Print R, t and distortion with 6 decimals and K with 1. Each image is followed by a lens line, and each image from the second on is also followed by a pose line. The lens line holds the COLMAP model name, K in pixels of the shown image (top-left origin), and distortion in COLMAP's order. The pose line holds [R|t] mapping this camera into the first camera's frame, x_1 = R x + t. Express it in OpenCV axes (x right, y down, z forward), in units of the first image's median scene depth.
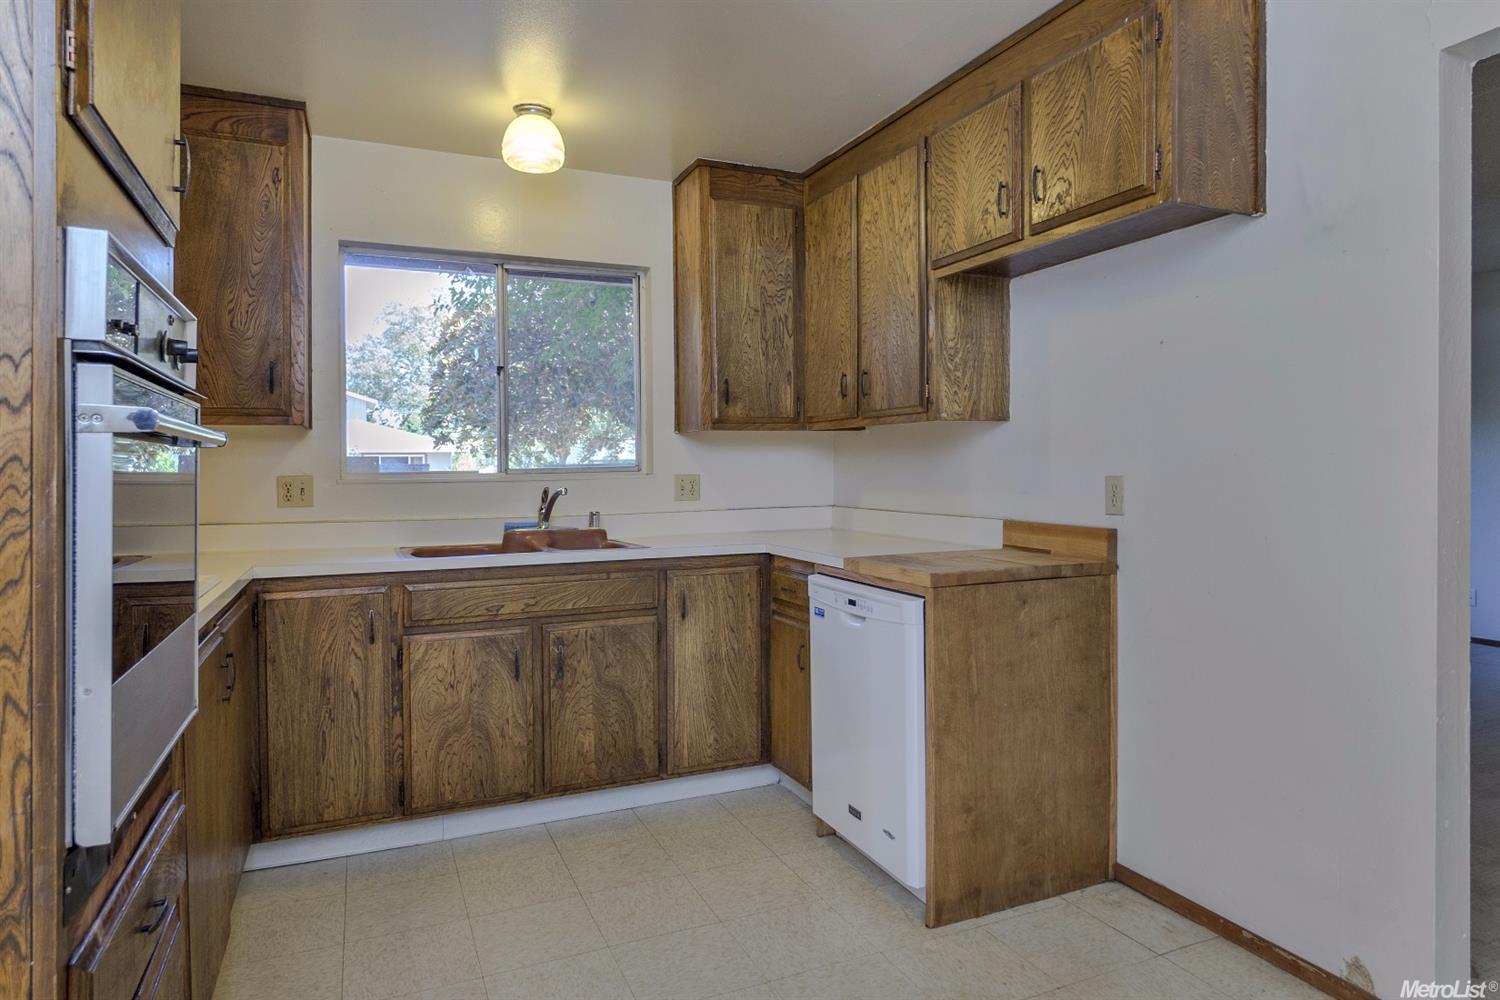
lens RADIAL K [[886.2, 0, 754.1], [0, 886.2, 475.5], [0, 0, 1]] dist [-0.002737, -0.000528]
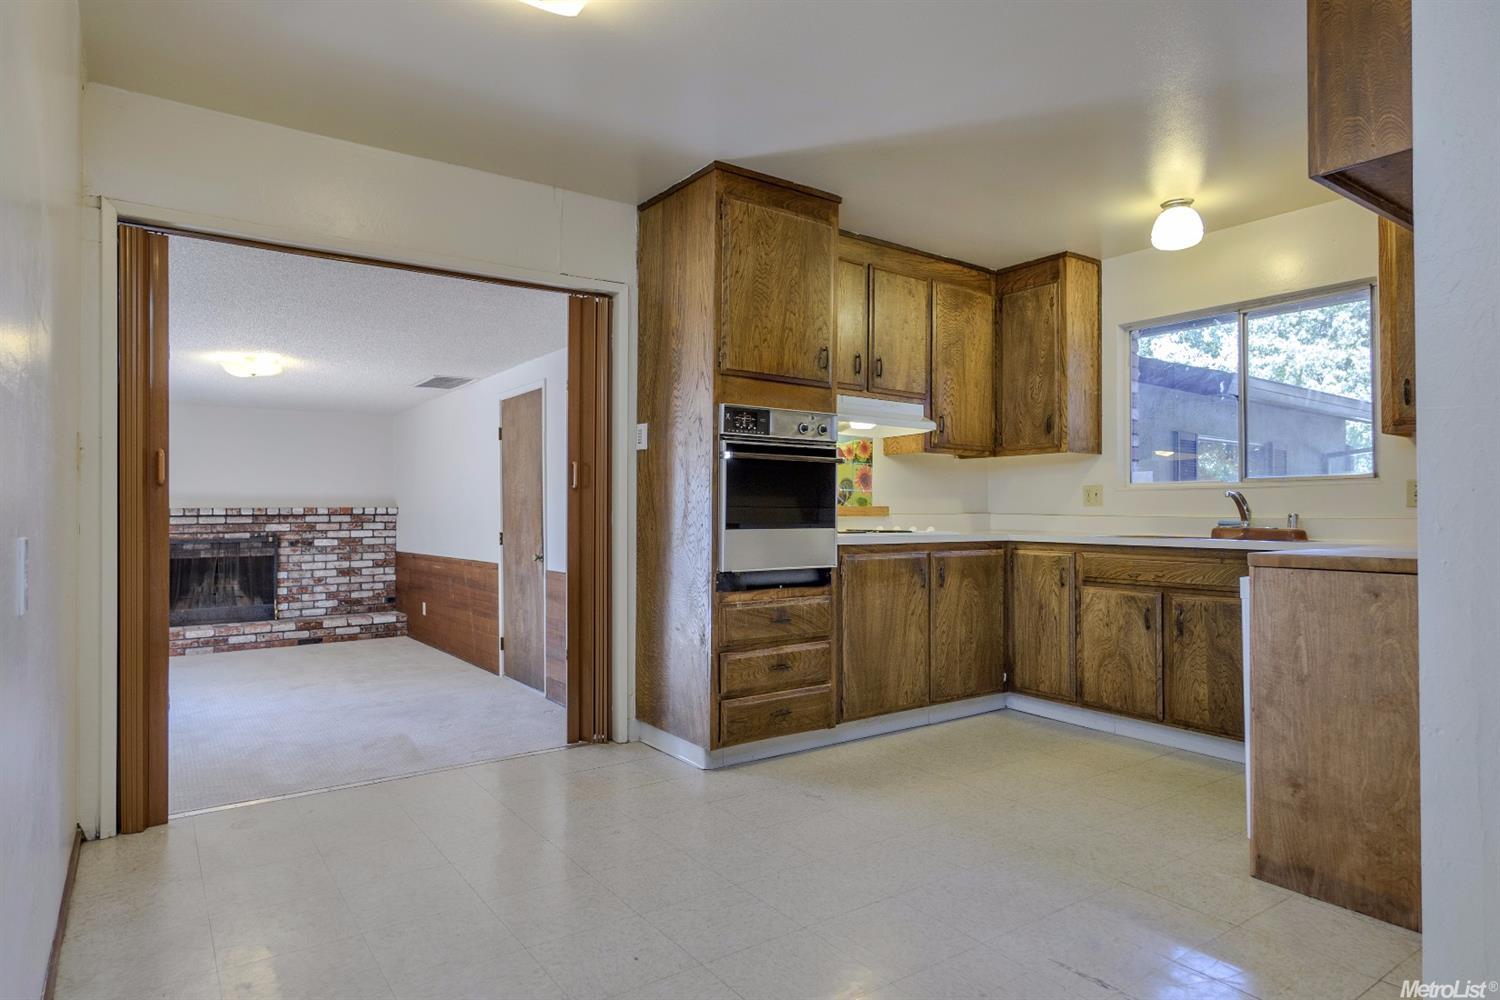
lens RADIAL K [[835.4, 0, 750.0], [0, 835.4, 500.0], [0, 0, 1]] dist [0.003846, 0.000068]
pose [[0.204533, -0.002794, -0.978856, 0.865941], [-0.012217, 0.999911, -0.005407, 0.045257], [0.978783, 0.013065, 0.204481, 0.135732]]
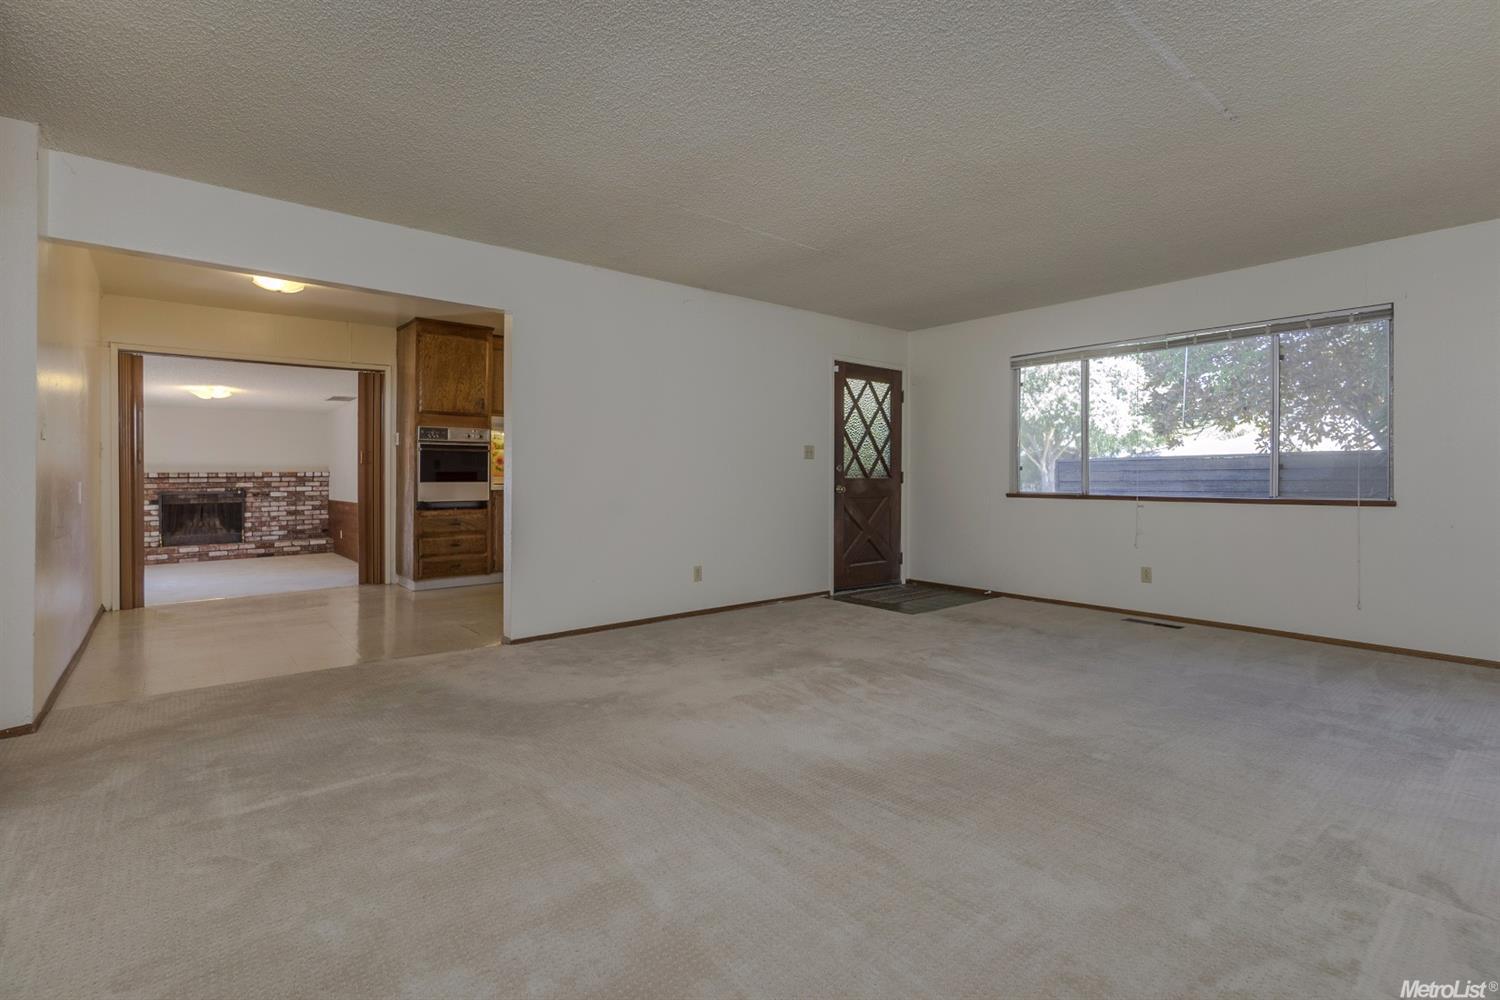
lens RADIAL K [[666.4, 0, 777.7], [0, 666.4, 473.0], [0, 0, 1]] dist [0.001776, 0.000222]
pose [[0.308773, 0.008382, -0.951099, 2.003792], [-0.012312, 0.999913, 0.004815, 0.027770], [0.951056, 0.010223, 0.308849, 0.737122]]
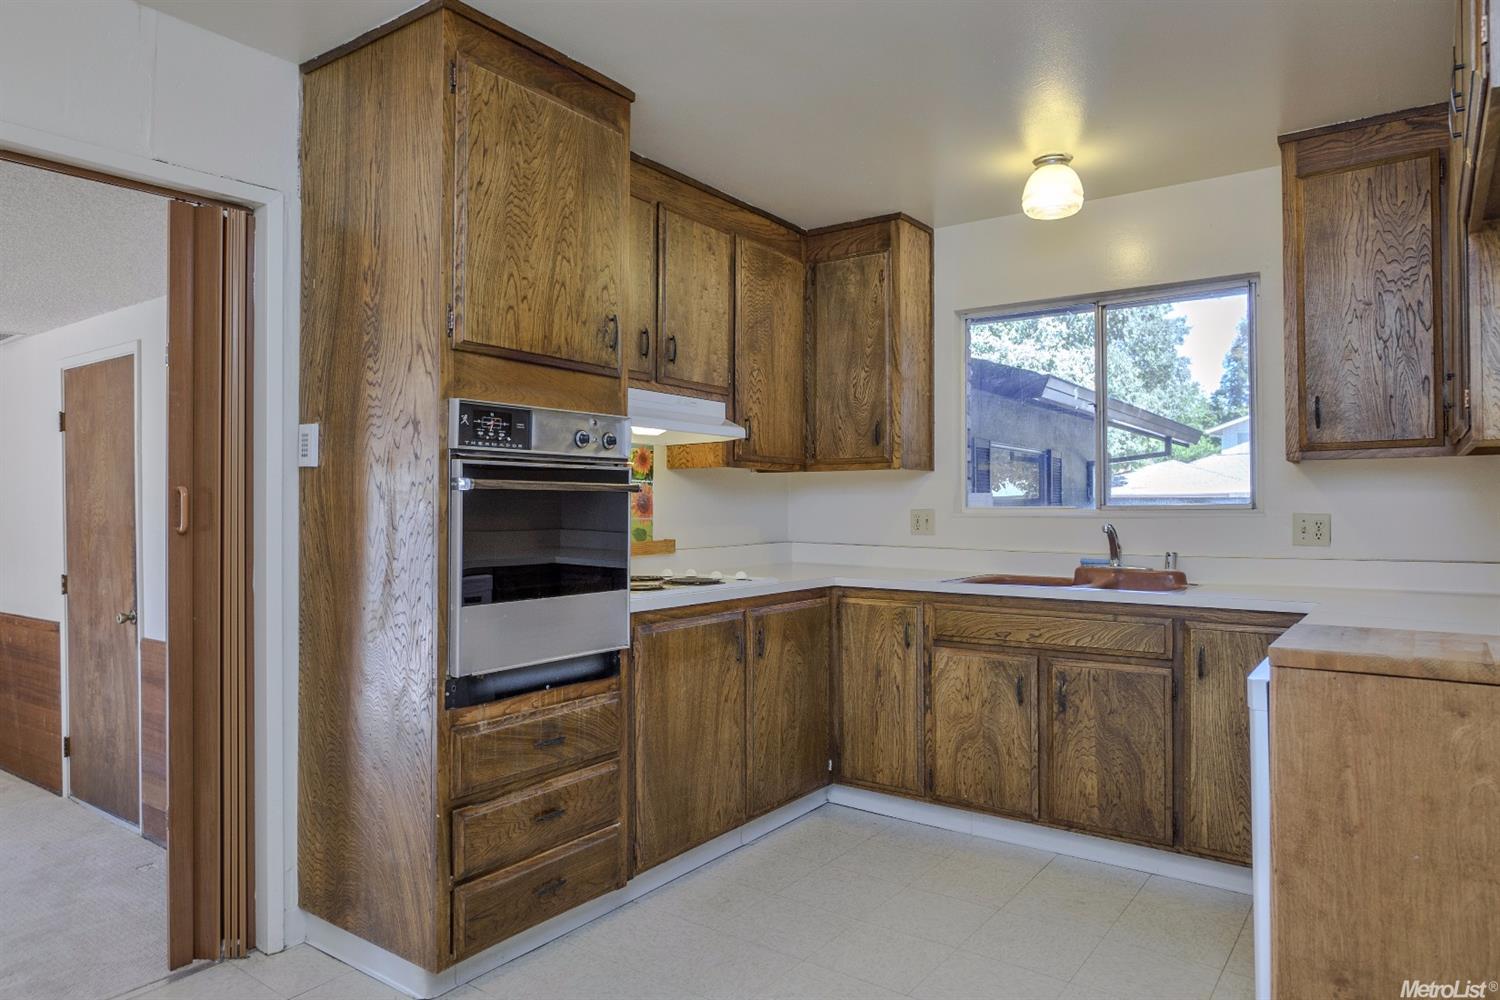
lens RADIAL K [[931.7, 0, 742.4], [0, 931.7, 498.6], [0, 0, 1]] dist [-0.005963, 0.003303]
pose [[0.499480, 0.003009, -0.866320, 0.530222], [-0.011134, 0.999934, -0.002946, -0.009031], [0.866254, 0.011117, 0.499480, 0.152240]]
